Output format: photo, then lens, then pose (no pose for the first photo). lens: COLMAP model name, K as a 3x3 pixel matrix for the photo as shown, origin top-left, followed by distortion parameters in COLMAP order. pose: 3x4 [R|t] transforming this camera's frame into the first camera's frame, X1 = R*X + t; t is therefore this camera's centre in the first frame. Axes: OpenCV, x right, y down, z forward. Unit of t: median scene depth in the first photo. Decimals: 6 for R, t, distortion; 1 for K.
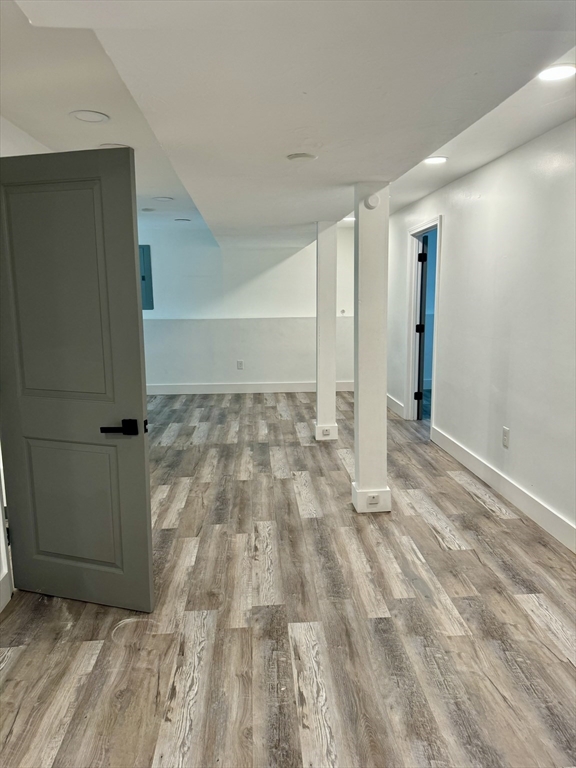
lens RADIAL K [[550.4, 0, 290.0], [0, 550.4, 384.1], [0, 0, 1]] dist [0.069845, -0.081685]
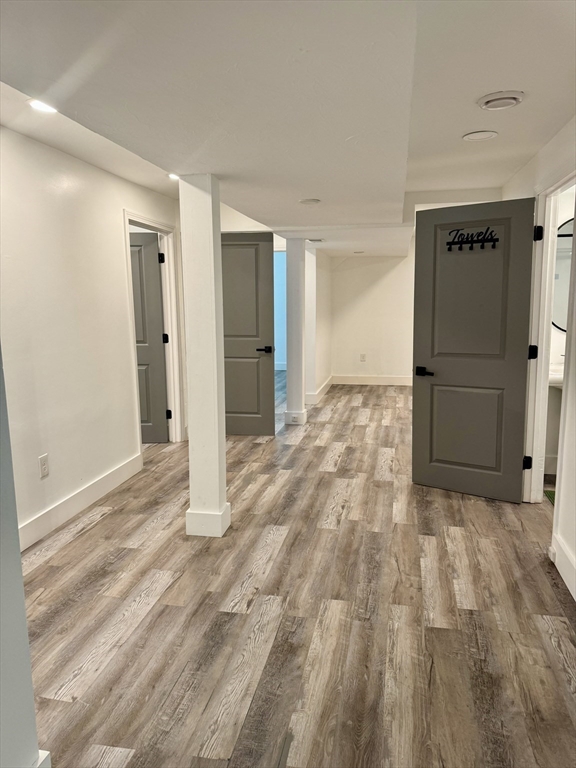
lens RADIAL K [[550.4, 0, 288.7], [0, 550.4, 382.7], [0, 0, 1]] dist [0.069845, -0.081685]
pose [[-0.964362, -0.017027, 0.264038, -0.226951], [0.066141, 0.950731, 0.302879, -0.288648], [-0.256186, 0.309548, -0.915723, 1.788775]]
